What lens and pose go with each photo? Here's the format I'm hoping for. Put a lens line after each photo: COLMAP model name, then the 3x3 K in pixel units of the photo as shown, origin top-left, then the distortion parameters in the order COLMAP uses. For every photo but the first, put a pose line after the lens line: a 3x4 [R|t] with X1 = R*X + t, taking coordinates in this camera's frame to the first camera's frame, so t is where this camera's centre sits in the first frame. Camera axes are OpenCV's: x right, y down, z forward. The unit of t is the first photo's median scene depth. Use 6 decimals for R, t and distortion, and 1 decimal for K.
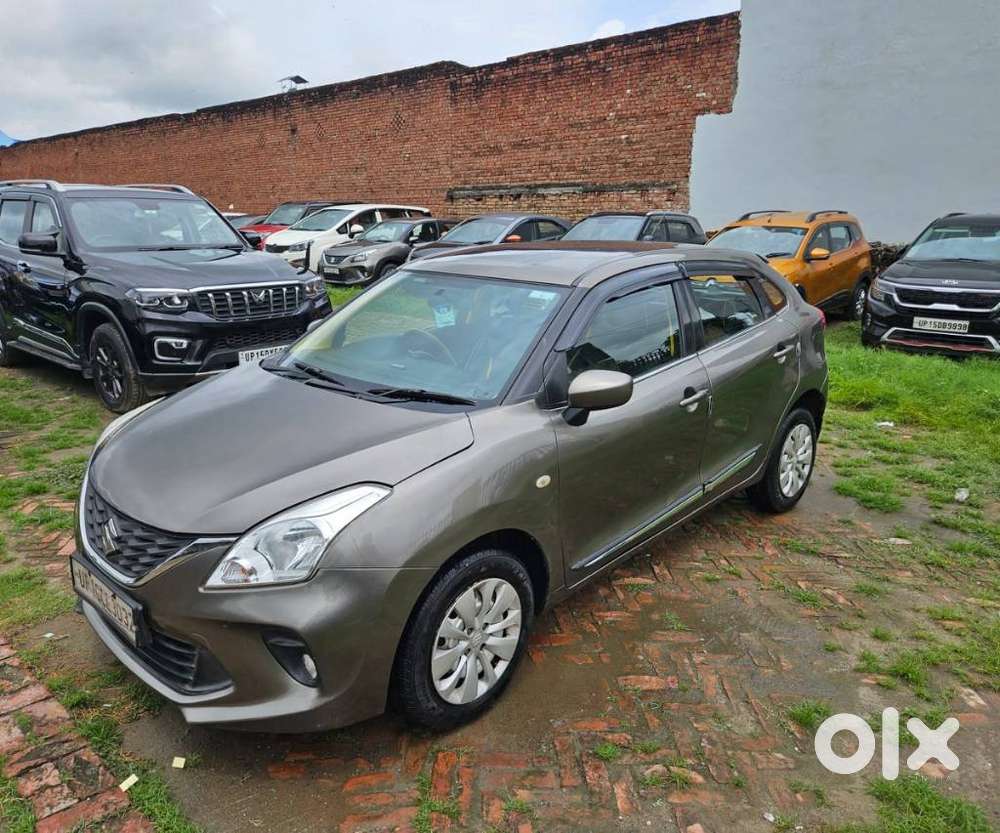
lens RADIAL K [[743.7, 0, 499.7], [0, 743.7, 415.5], [0, 0, 1]] dist [0.064800, -0.053931]
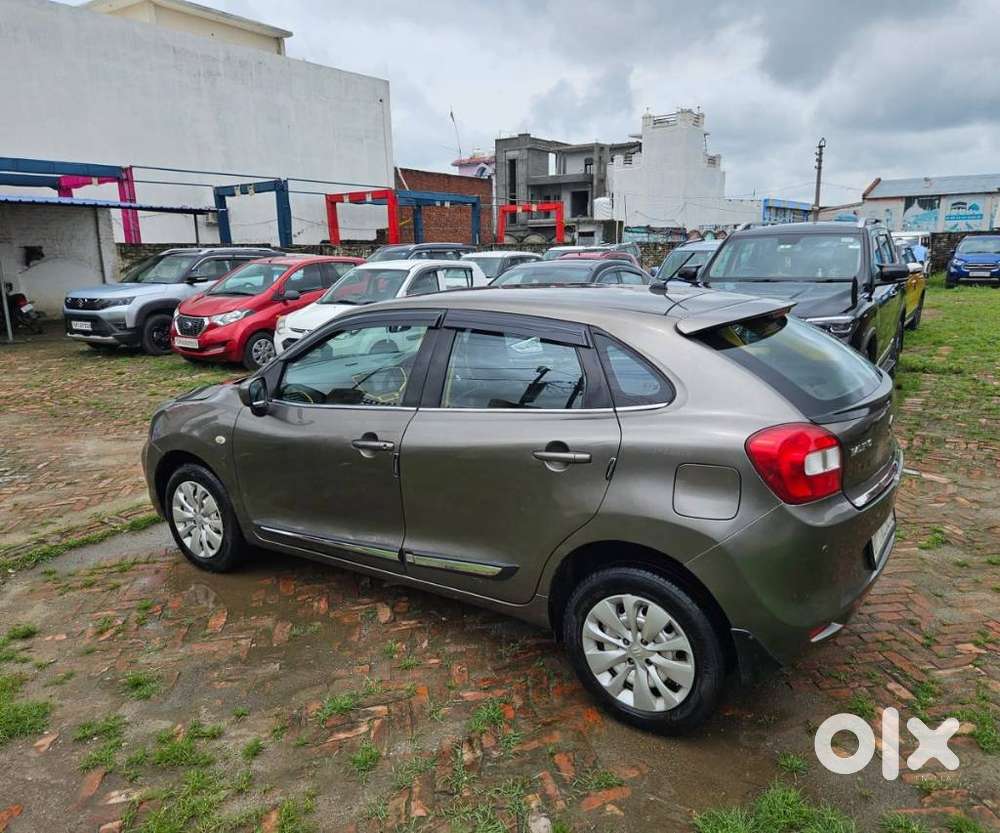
lens RADIAL K [[743.7, 0, 509.9], [0, 743.7, 424.8], [0, 0, 1]] dist [0.064800, -0.053931]
pose [[0.164073, 0.222656, -0.960991, 0.493363], [-0.243198, 0.953253, 0.179341, -0.107767], [0.955999, 0.204286, 0.210553, 0.390980]]
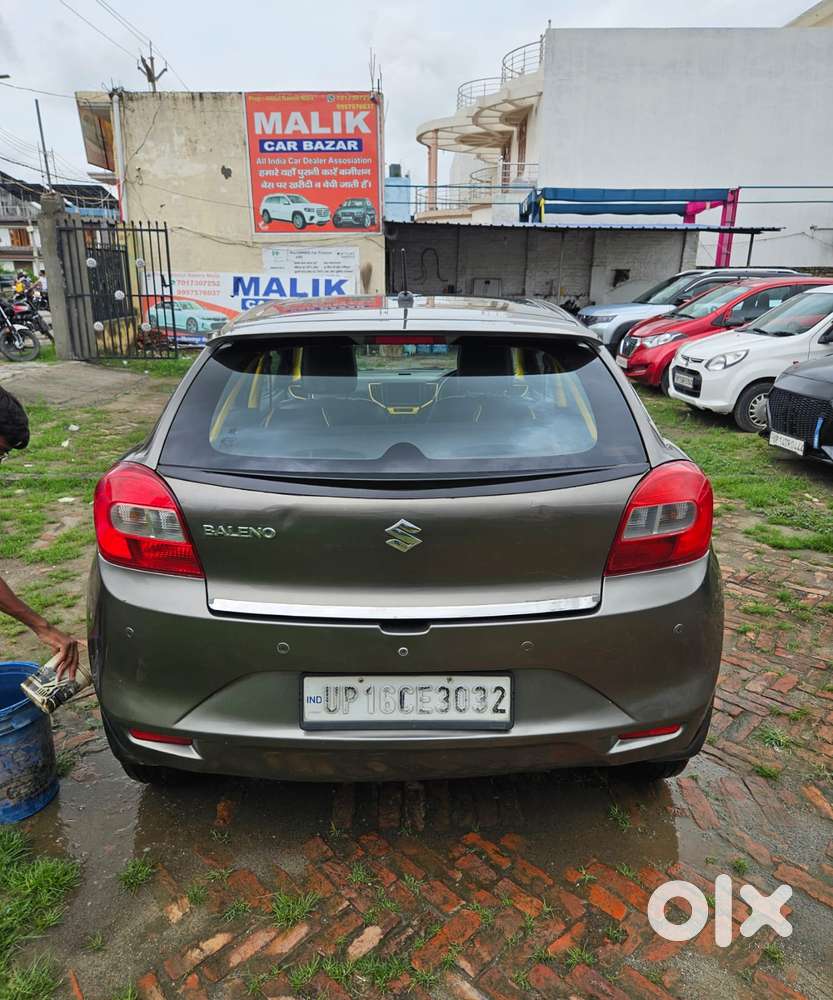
lens RADIAL K [[743.7, 0, 415.8], [0, 743.7, 503.0], [0, 0, 1]] dist [0.064800, -0.053931]
pose [[-0.717968, 0.192209, -0.669012, 0.324527], [-0.190867, 0.869919, 0.454764, -0.191461], [0.669396, 0.454199, -0.587888, 0.753663]]
